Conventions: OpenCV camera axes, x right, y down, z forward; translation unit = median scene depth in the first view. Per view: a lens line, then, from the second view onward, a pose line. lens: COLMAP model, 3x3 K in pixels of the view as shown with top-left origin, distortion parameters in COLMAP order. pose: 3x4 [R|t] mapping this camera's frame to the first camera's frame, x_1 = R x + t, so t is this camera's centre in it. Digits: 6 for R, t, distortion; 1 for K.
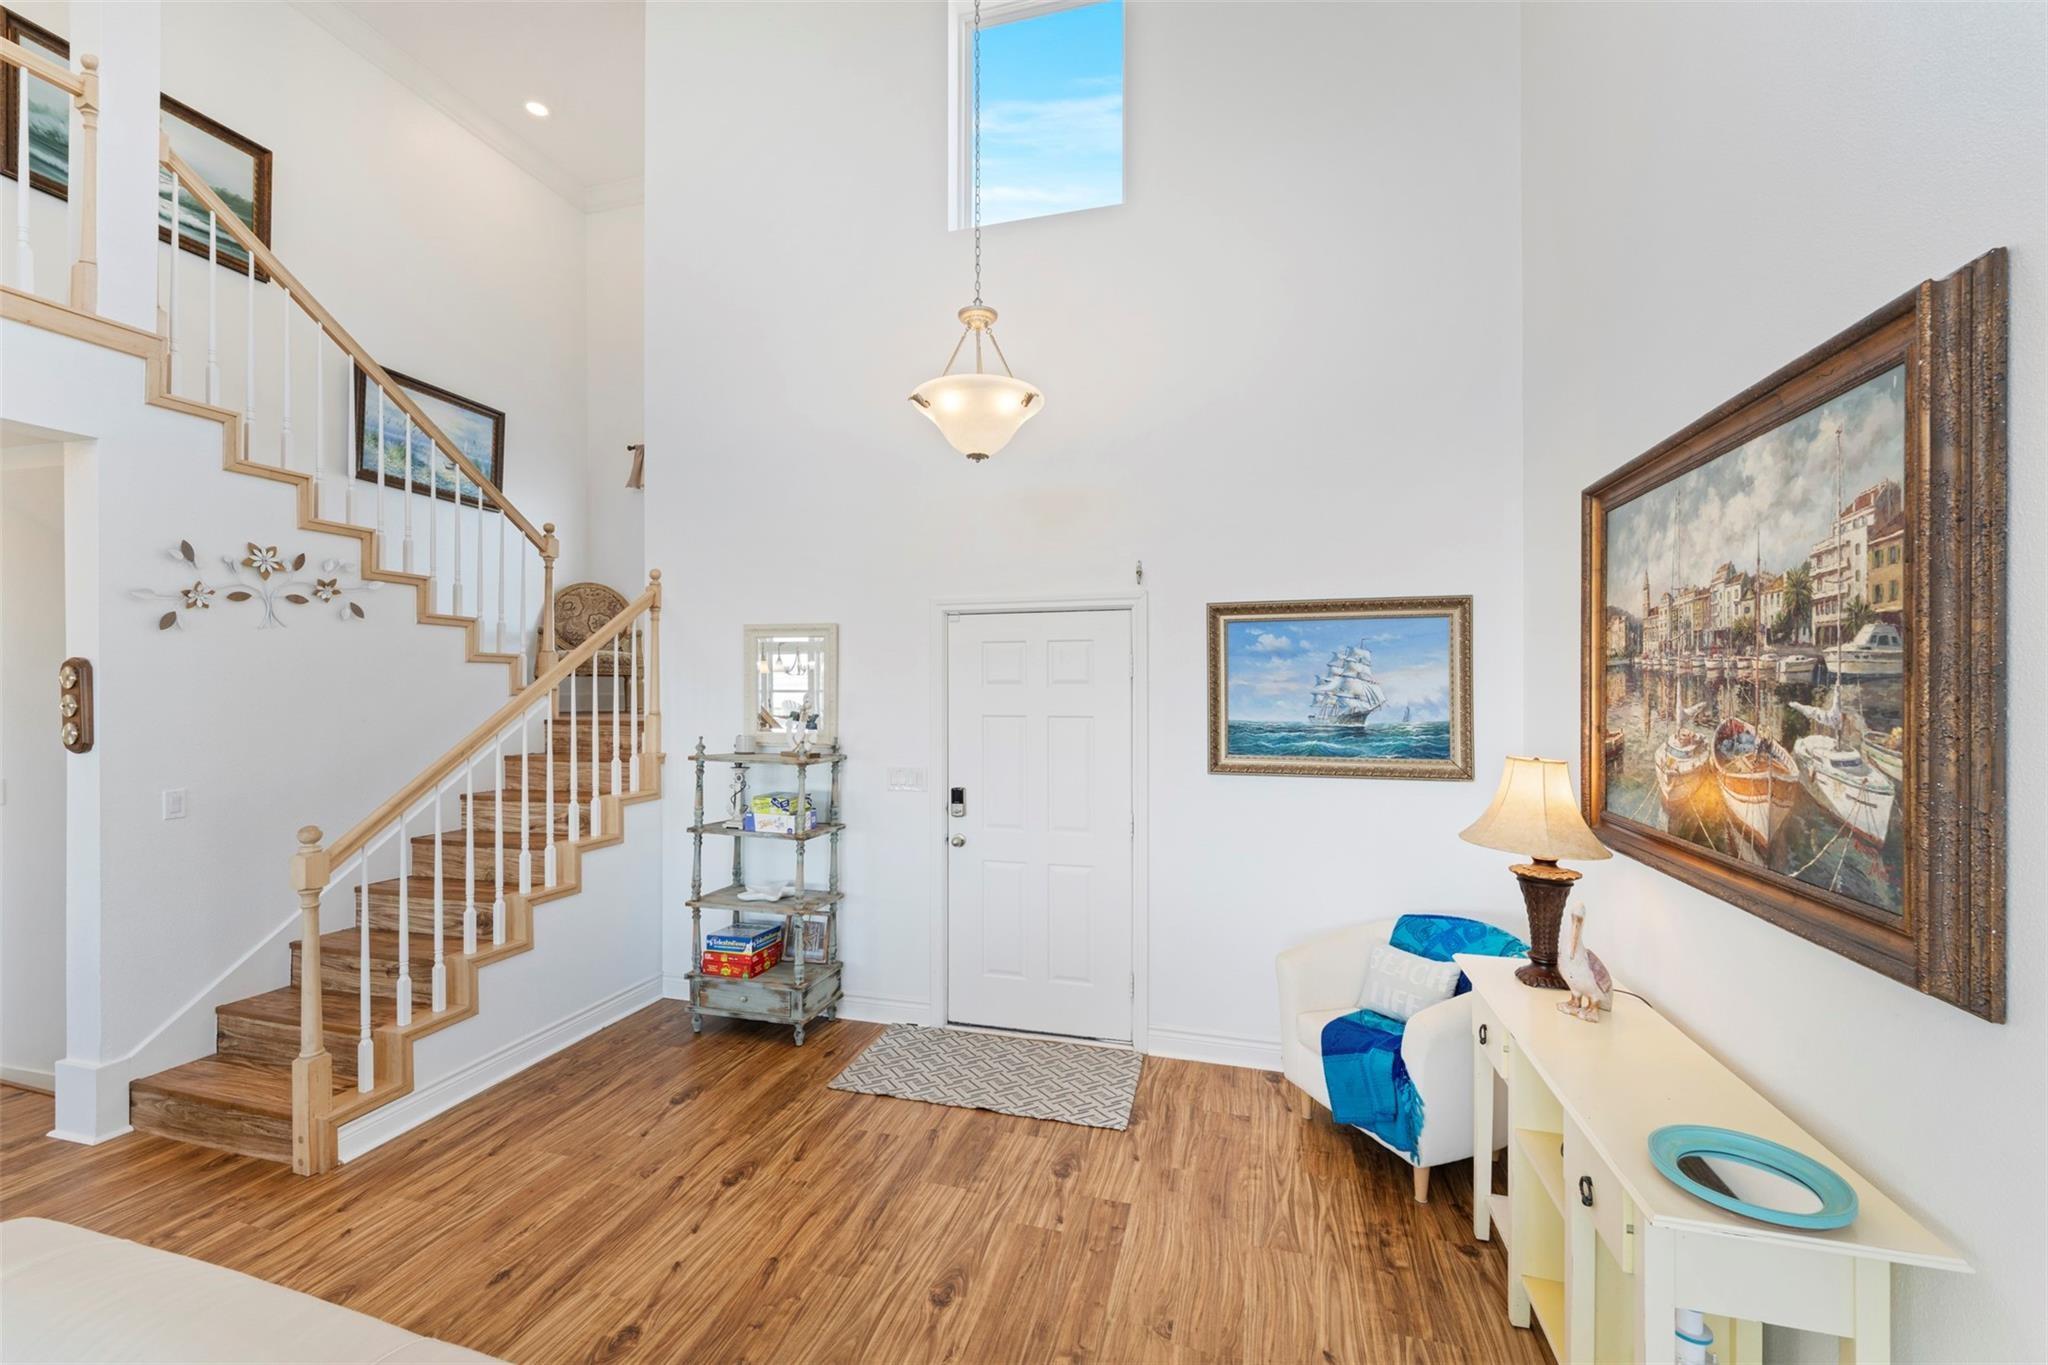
lens RADIAL K [[813.3, 0, 1024.0], [0, 813.3, 682.5], [0, 0, 1]] dist [0.000782, 0.000005]
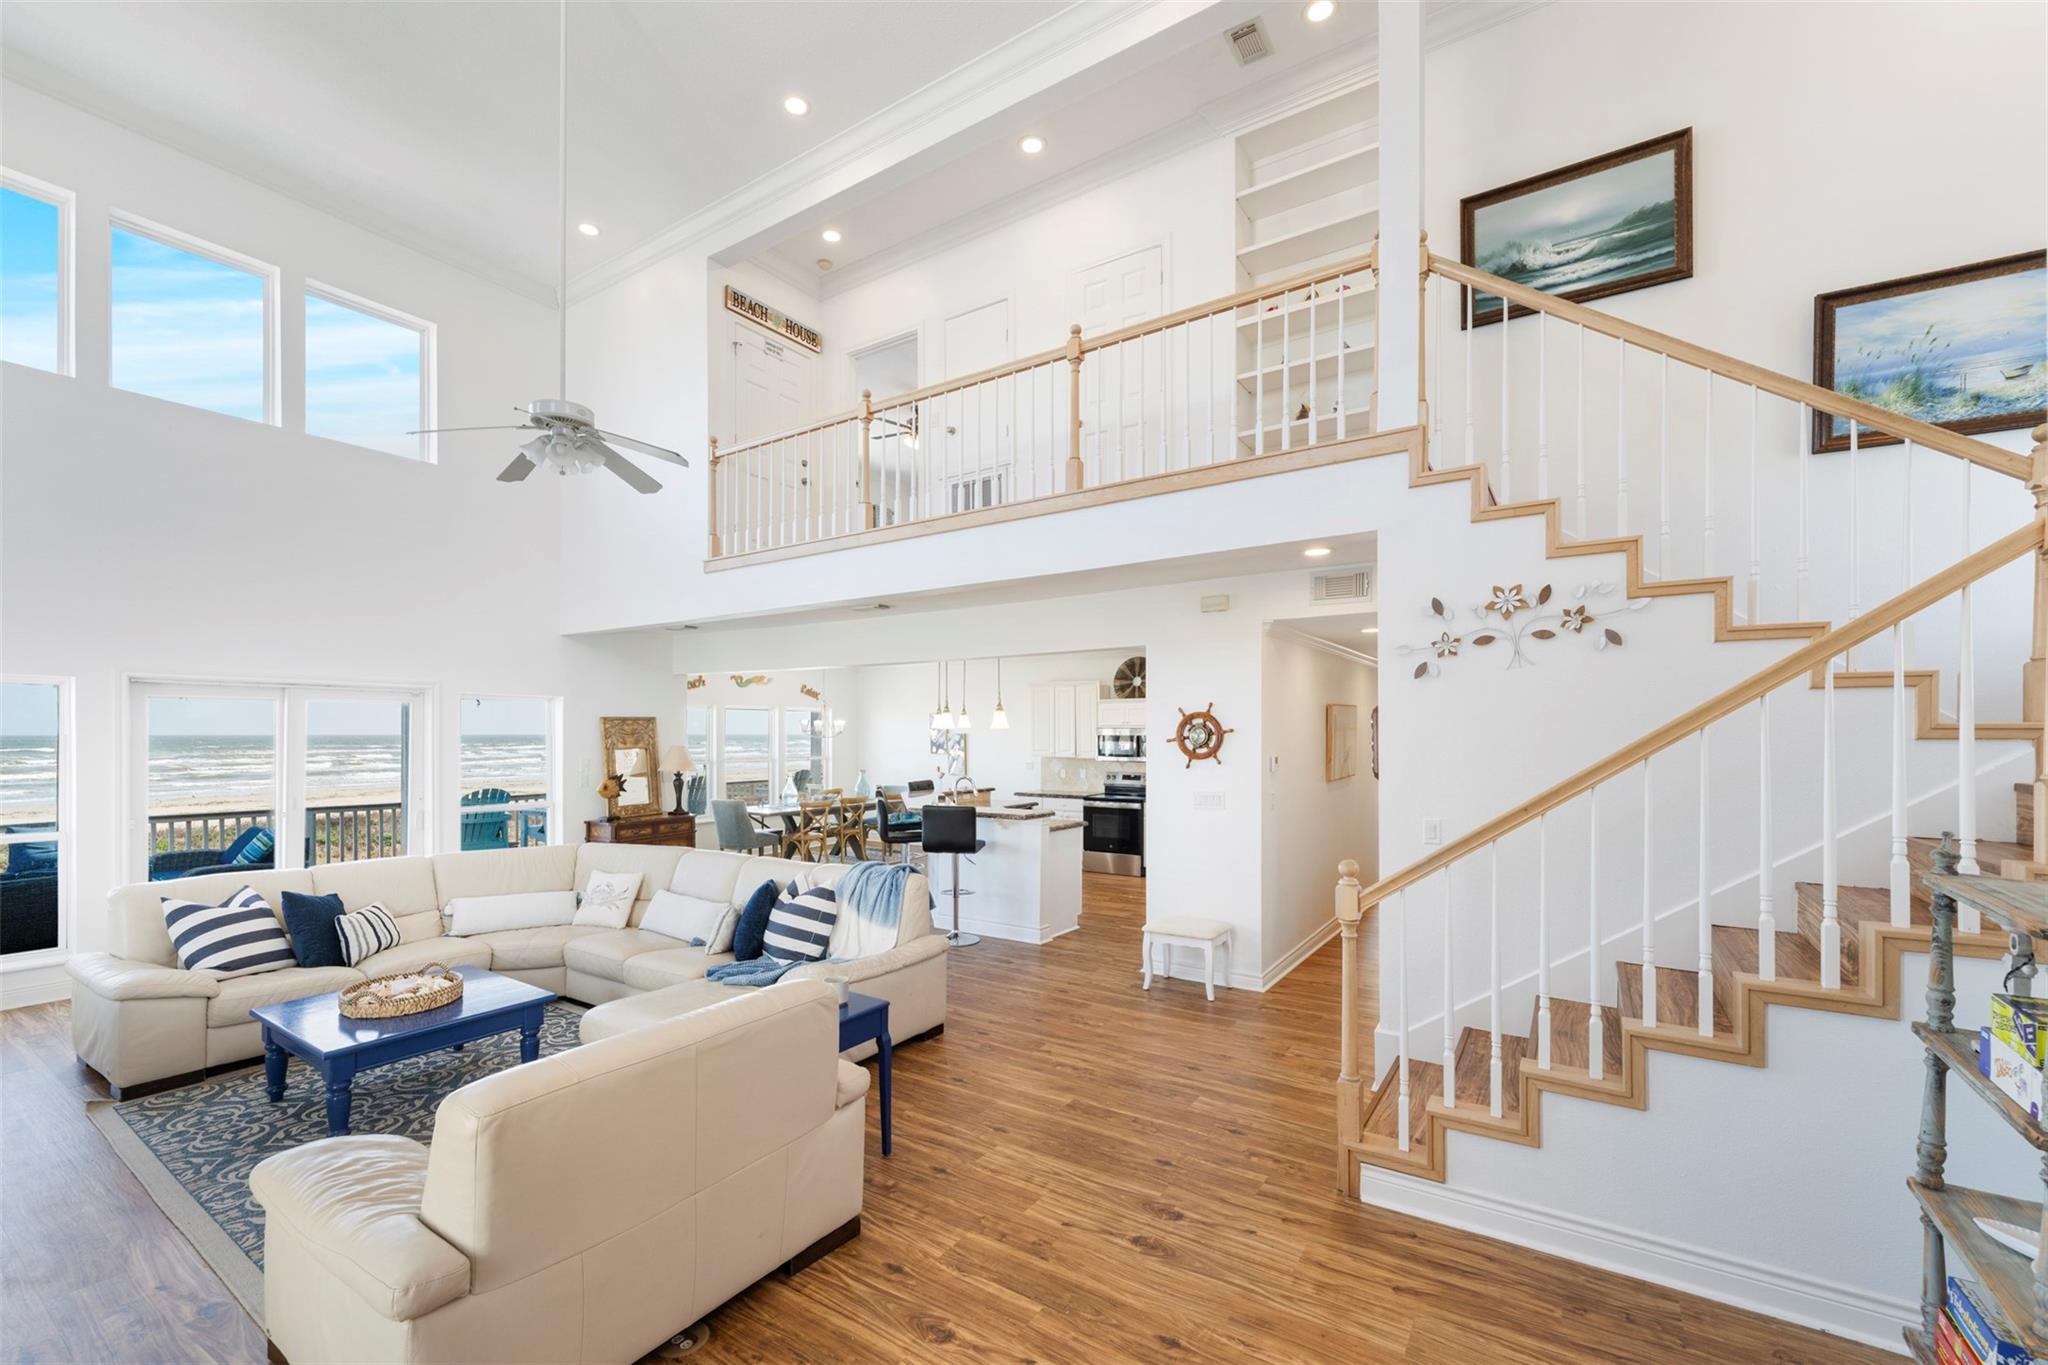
lens RADIAL K [[852.7, 0, 1019.9], [0, 852.7, 729.6], [0, 0, 1]] dist [-0.002503, -0.000276]
pose [[-0.299601, -0.001349, -0.954064, 0.243968], [0.009568, 0.999944, -0.004419, 0.006899], [0.954017, -0.010453, -0.299572, 0.752383]]
